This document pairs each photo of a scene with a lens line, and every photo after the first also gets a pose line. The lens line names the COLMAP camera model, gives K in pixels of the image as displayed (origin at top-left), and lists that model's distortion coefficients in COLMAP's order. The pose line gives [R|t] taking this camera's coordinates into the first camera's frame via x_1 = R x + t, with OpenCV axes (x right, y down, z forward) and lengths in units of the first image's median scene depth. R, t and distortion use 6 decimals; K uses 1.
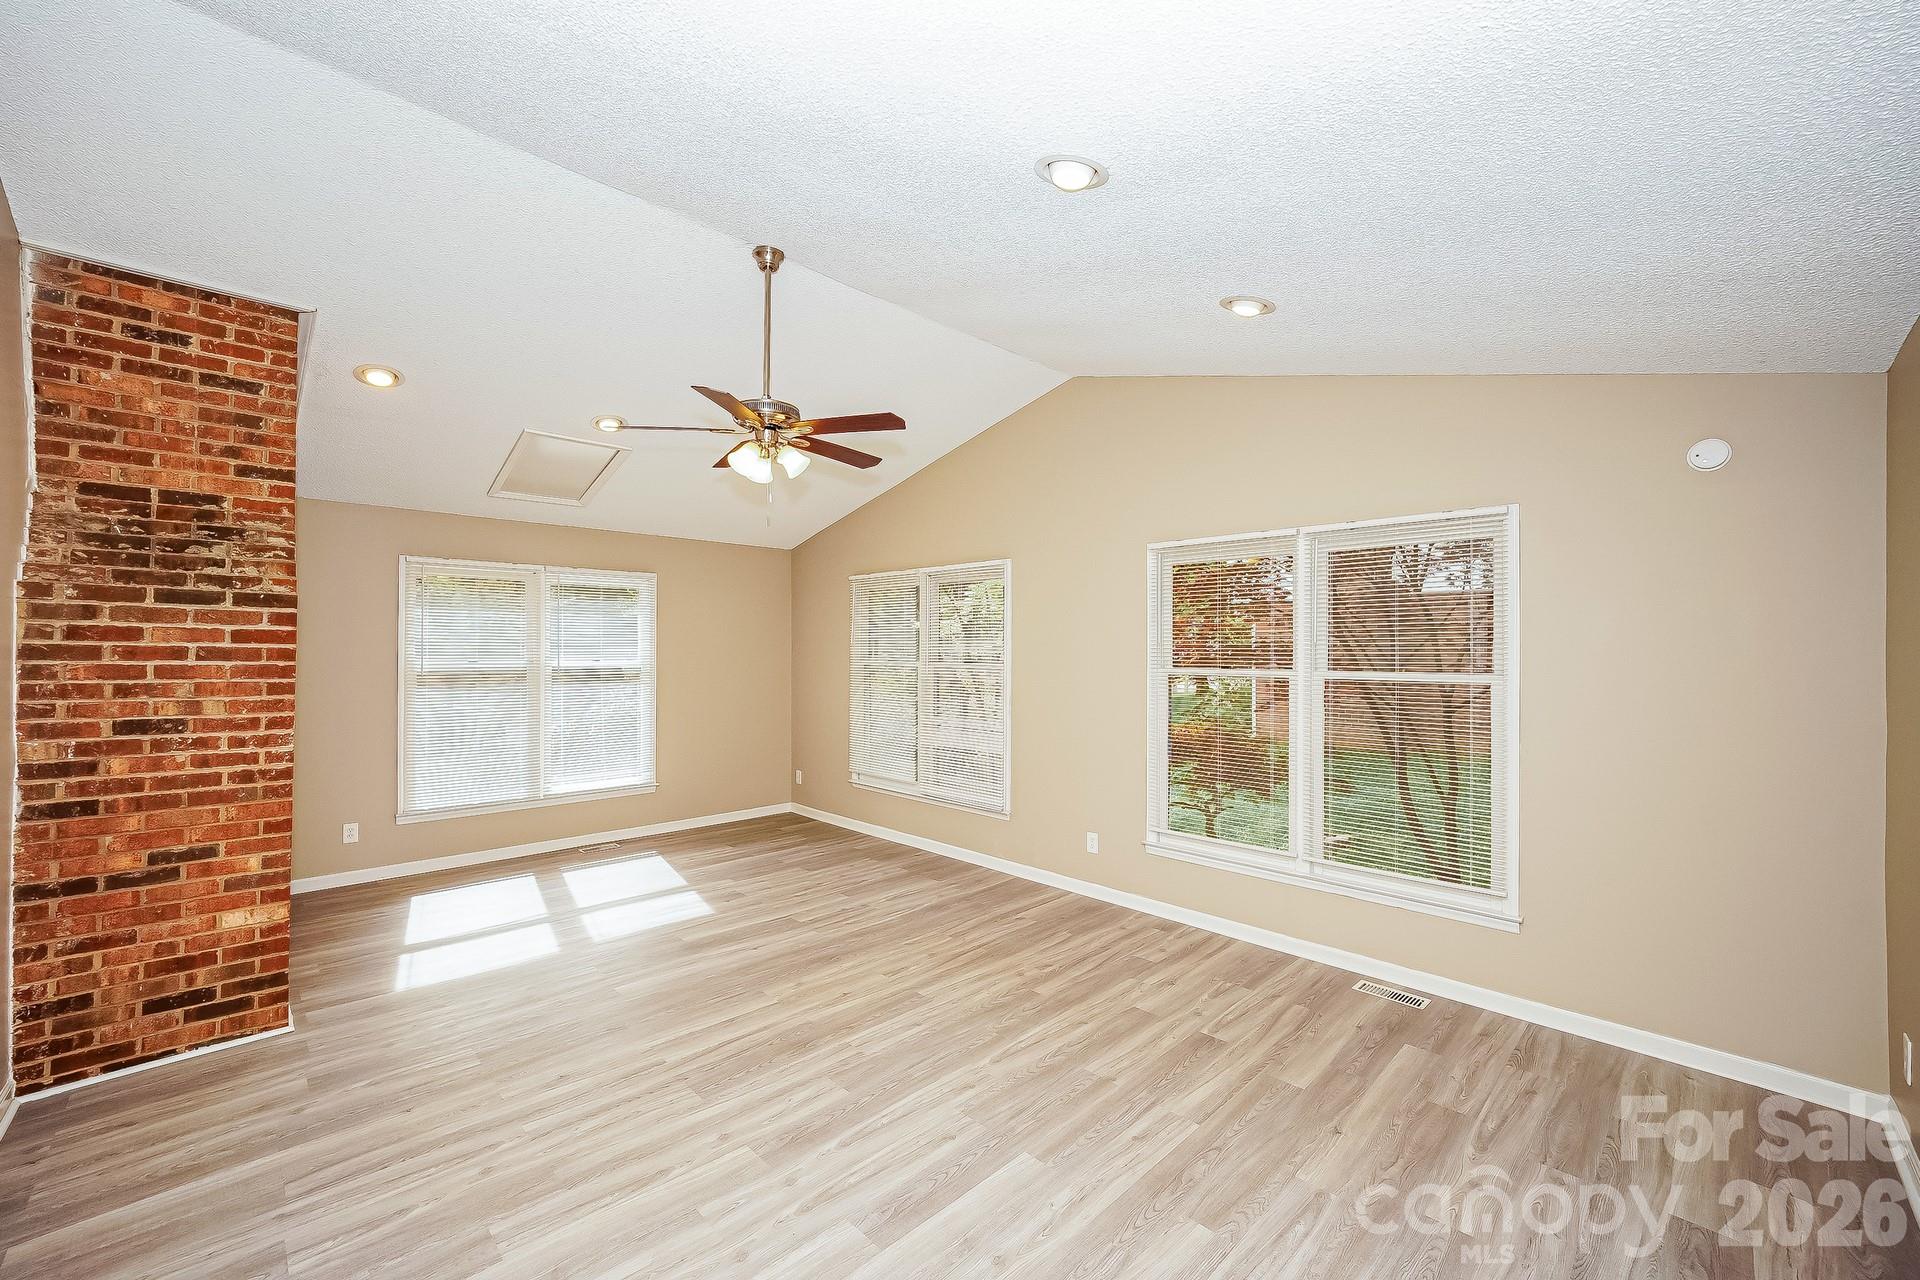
lens RADIAL K [[771.2, 0, 935.8], [0, 771.2, 645.8], [0, 0, 1]] dist [-0.021056, 0.005424]
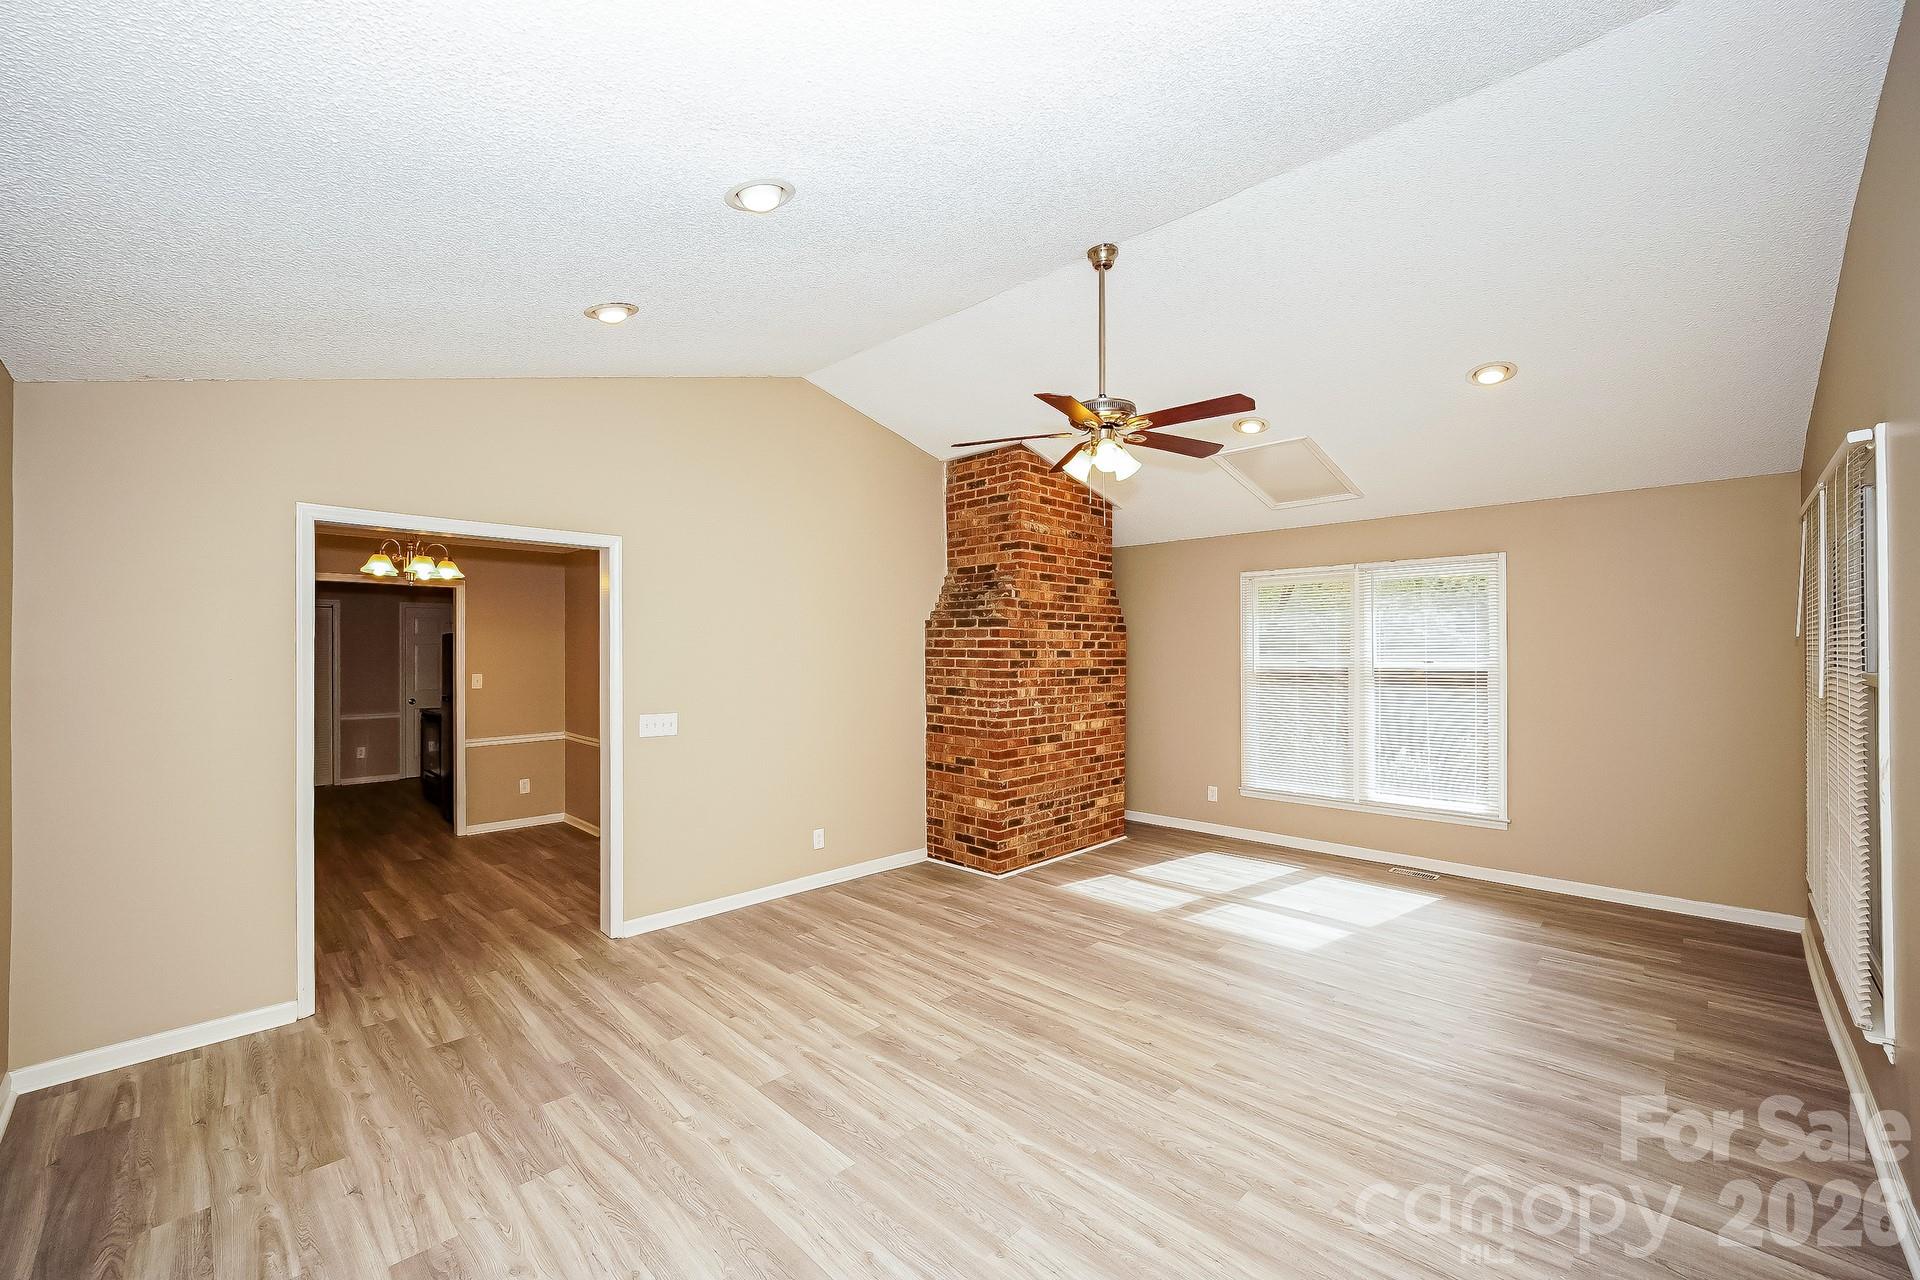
lens RADIAL K [[771.2, 0, 935.8], [0, 771.2, 645.8], [0, 0, 1]] dist [-0.021056, 0.005424]
pose [[0.014888, -0.009507, -0.999844, 0.884370], [0.008895, 0.999916, -0.009375, 0.007877], [0.999850, -0.008754, 0.014971, 0.876784]]
